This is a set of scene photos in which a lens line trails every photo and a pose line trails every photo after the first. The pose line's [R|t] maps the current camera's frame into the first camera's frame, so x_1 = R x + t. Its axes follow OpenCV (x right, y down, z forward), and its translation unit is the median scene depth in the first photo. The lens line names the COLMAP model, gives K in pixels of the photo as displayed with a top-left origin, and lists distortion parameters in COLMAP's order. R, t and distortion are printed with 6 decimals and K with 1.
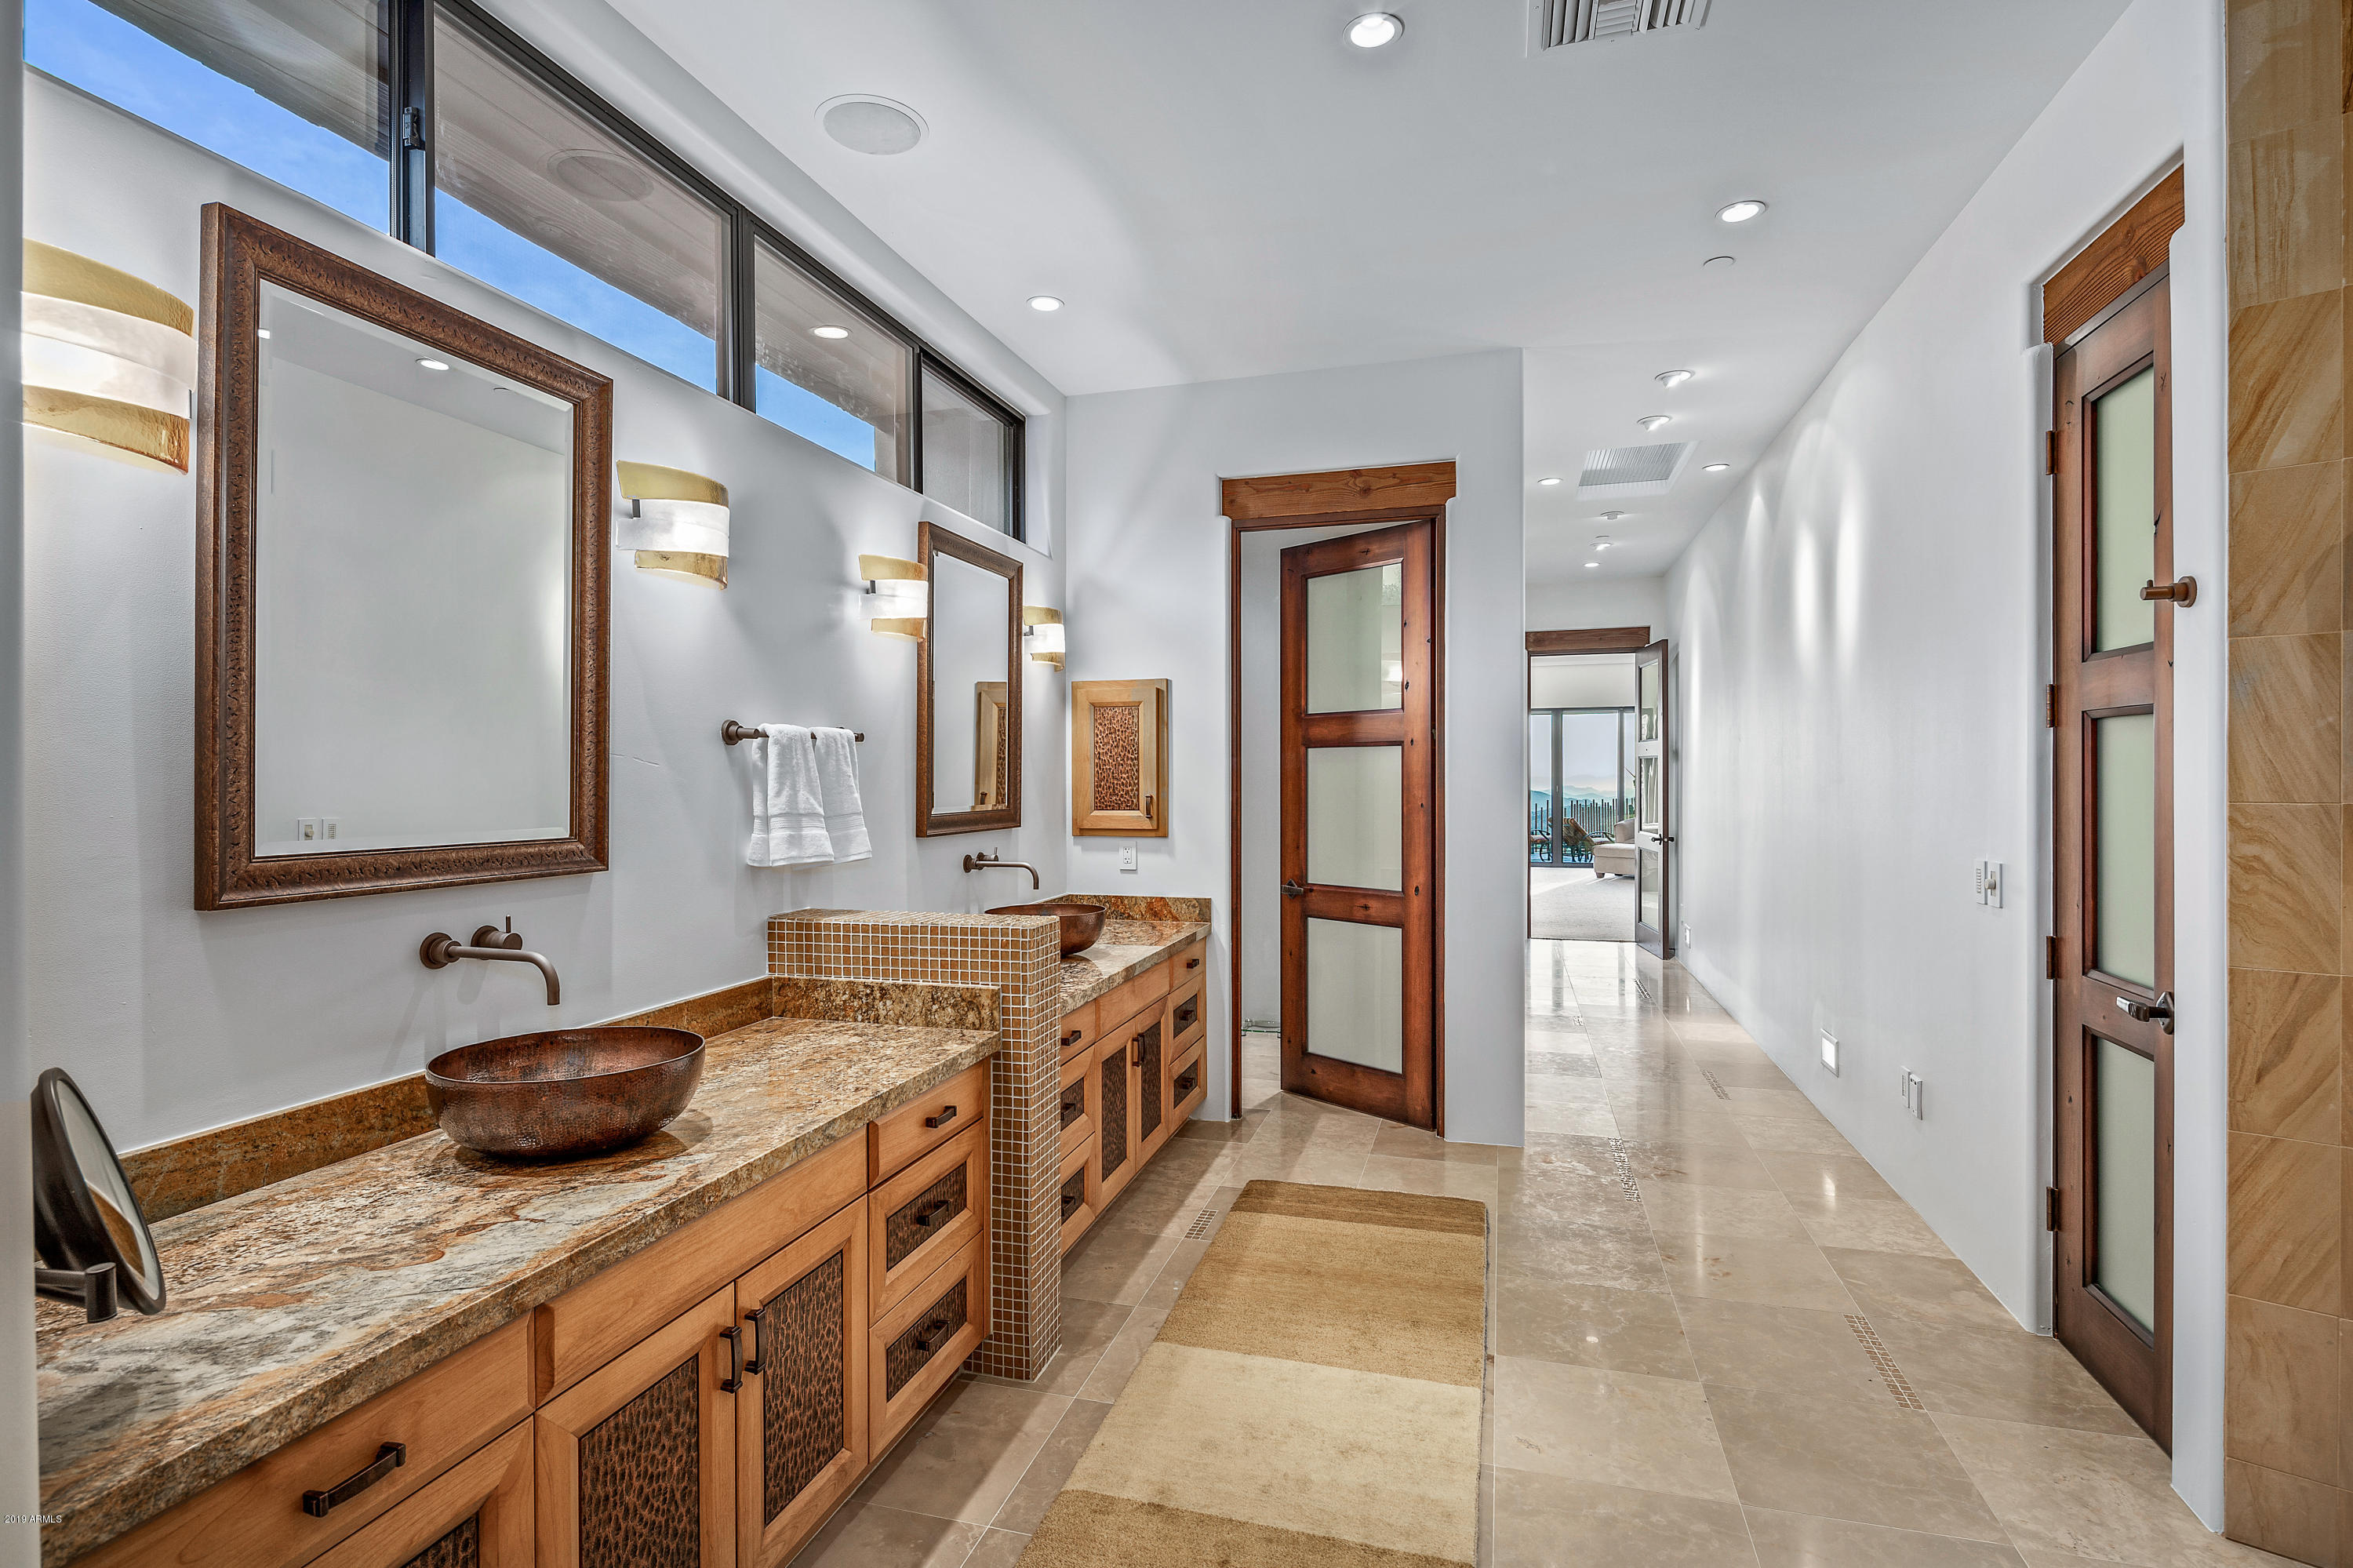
lens RADIAL K [[1134.8, 0, 1168.3], [0, 1134.8, 765.9], [0, 0, 1]] dist [-0.001191, -0.000607]
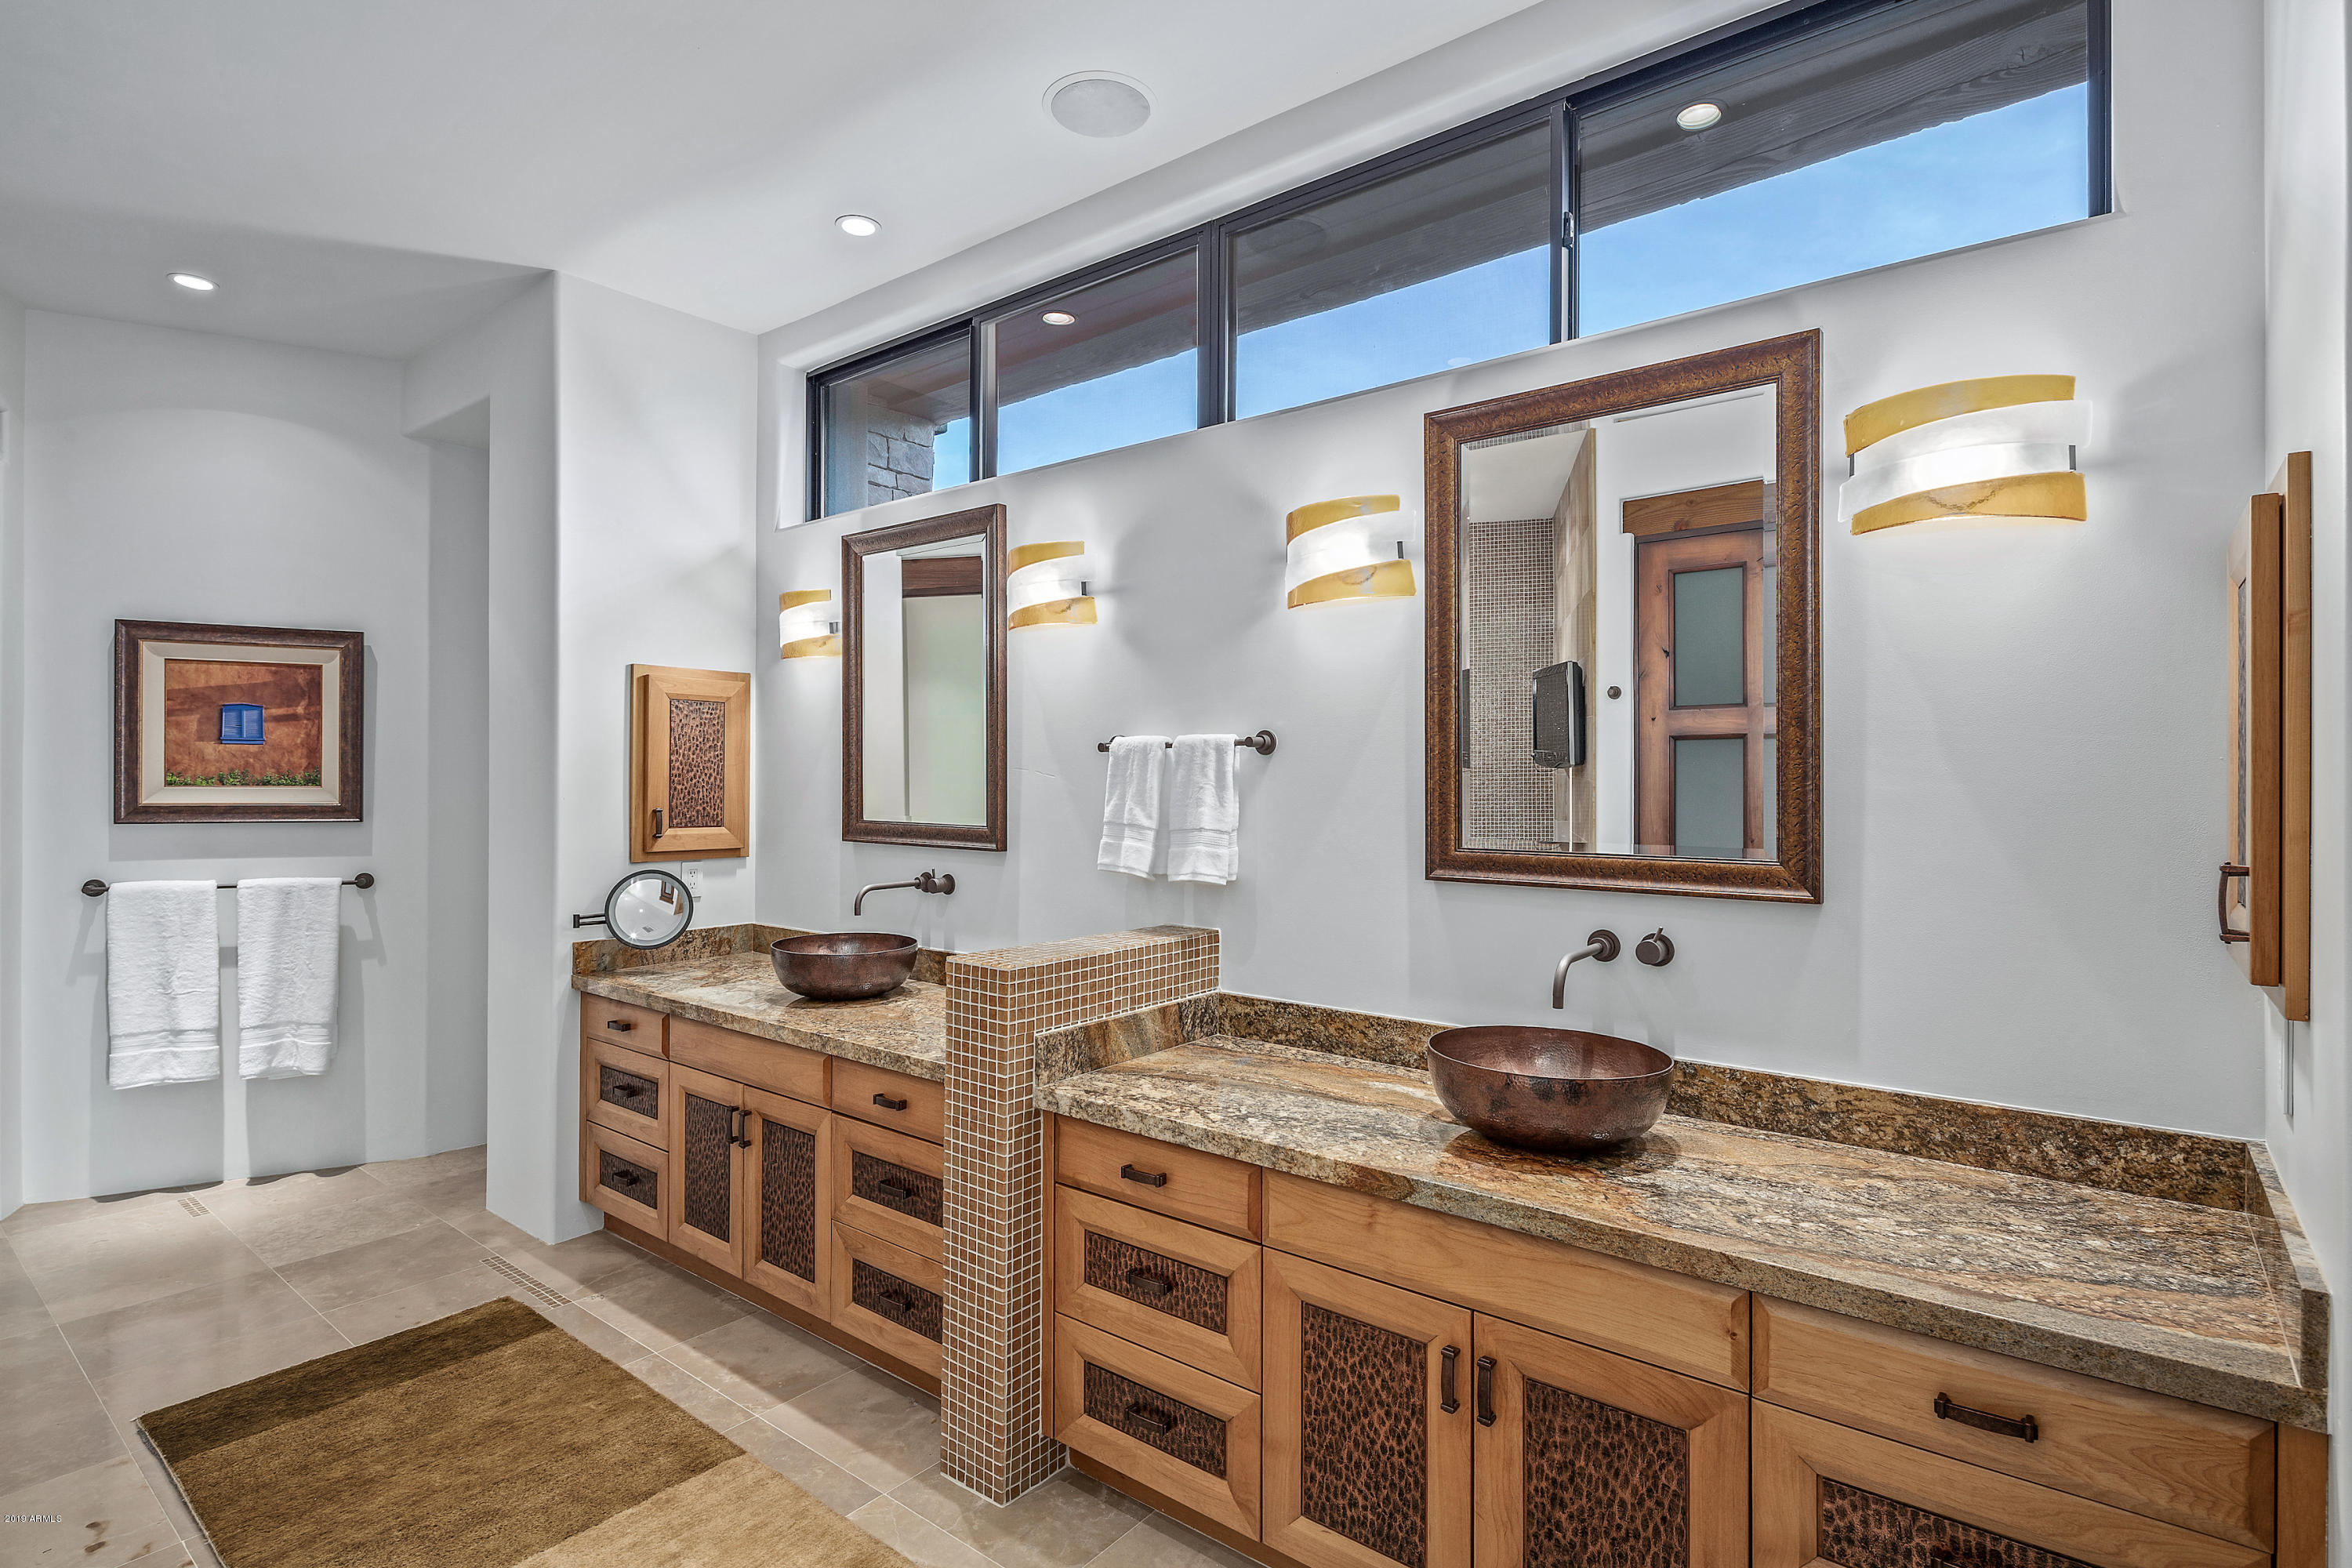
lens RADIAL K [[1134.3, 0, 1167.8], [0, 1134.3, 765.9], [0, 0, 1]] dist [-0.001191, -0.000607]
pose [[-0.378941, 0.000411, -0.925421, 0.756060], [0.010421, 0.999938, -0.003823, -0.006642], [0.925362, -0.011092, -0.378922, 1.793522]]
